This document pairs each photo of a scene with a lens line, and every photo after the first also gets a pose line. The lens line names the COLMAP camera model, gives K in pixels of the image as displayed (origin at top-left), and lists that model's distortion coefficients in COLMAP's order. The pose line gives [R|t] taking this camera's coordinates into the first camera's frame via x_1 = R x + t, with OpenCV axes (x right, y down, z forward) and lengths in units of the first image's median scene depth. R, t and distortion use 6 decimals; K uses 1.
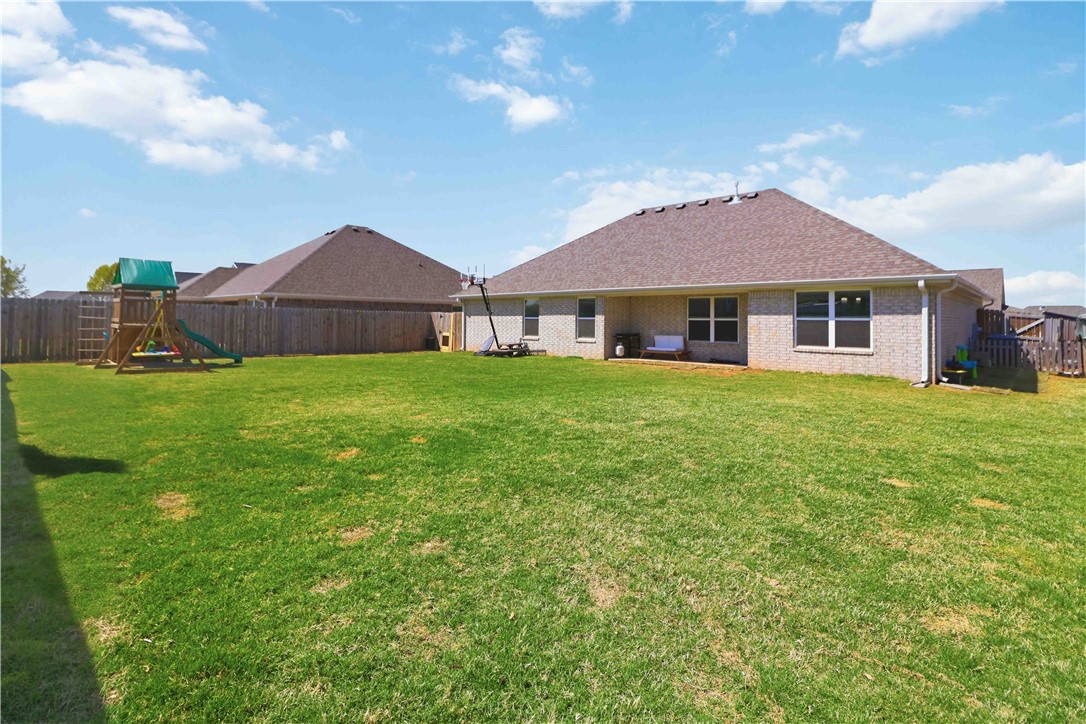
lens RADIAL K [[503.5, 0, 543.0], [0, 503.5, 362.0], [0, 0, 1]] dist [-0.000082, -0.013649]
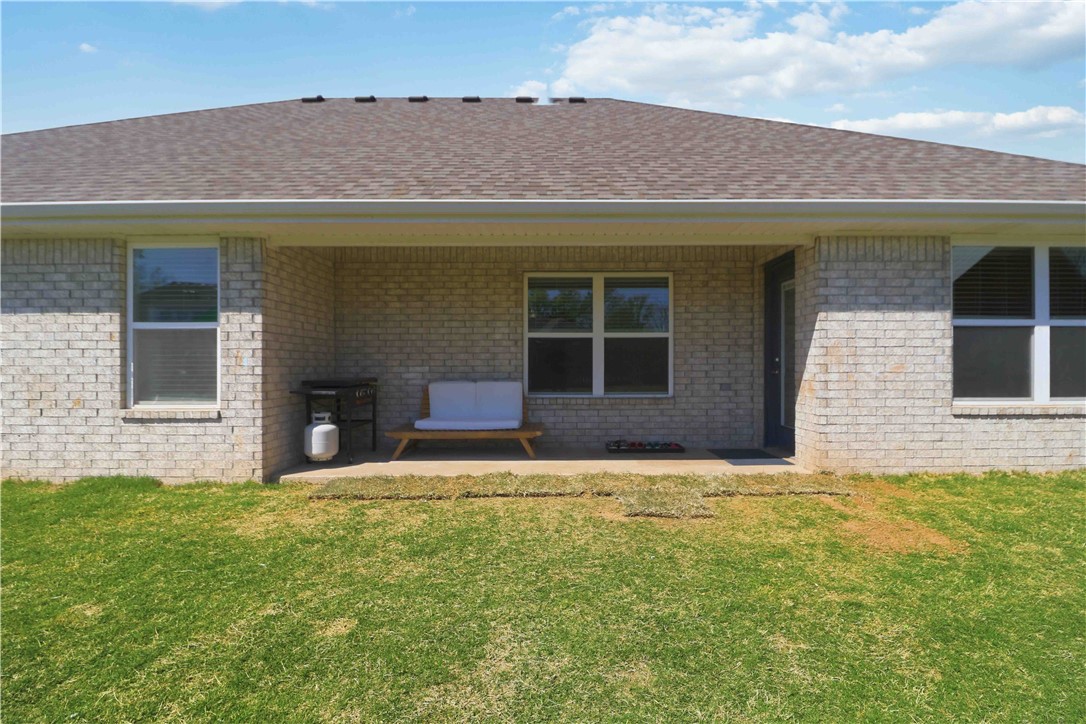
lens RADIAL K [[503.5, 0, 543.0], [0, 503.5, 362.0], [0, 0, 1]] dist [-0.000082, -0.013649]
pose [[0.721508, -0.004424, 0.692392, 0.047929], [0.065625, 0.995915, -0.062022, -0.042700], [-0.689290, 0.090188, 0.718850, 0.734670]]
